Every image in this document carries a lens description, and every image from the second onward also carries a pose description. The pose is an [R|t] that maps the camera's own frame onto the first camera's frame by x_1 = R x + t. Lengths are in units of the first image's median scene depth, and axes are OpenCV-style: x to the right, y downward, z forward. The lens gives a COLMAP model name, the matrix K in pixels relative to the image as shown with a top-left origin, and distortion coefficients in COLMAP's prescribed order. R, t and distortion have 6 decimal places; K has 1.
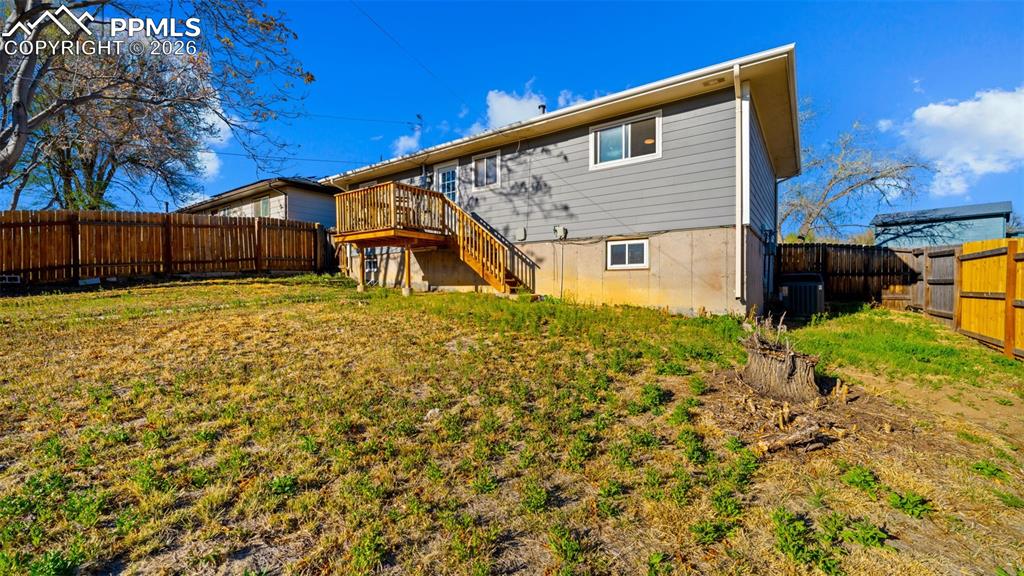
lens RADIAL K [[419.4, 0, 508.0], [0, 419.4, 291.0], [0, 0, 1]] dist [-0.000450, 0.000146]
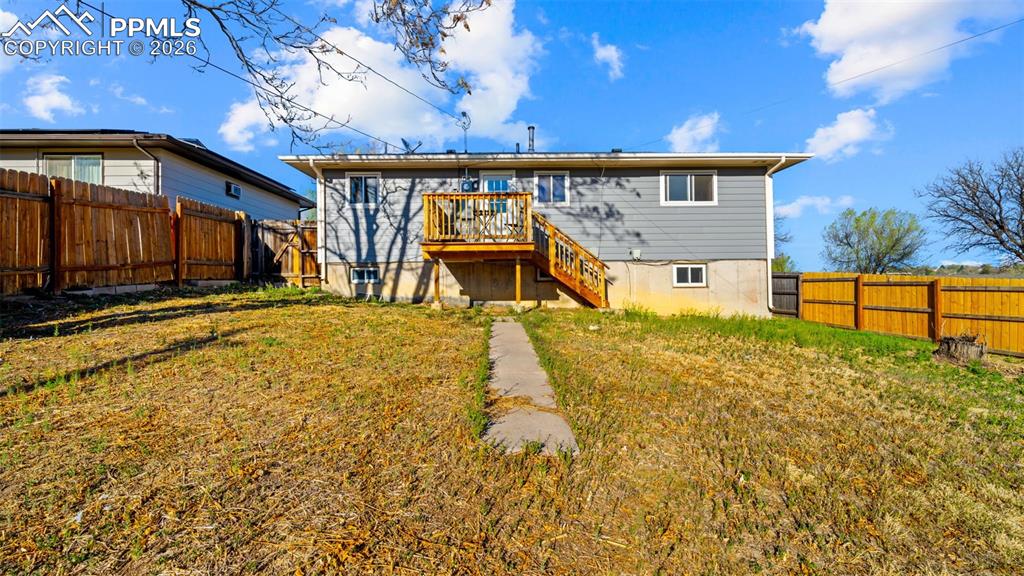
lens RADIAL K [[419.4, 0, 513.2], [0, 419.4, 282.7], [0, 0, 1]] dist [-0.000450, 0.000146]
pose [[0.796944, 0.002323, 0.604048, -0.760514], [0.012243, 0.999725, -0.019997, -0.037057], [-0.603929, 0.023331, 0.796697, 0.245720]]
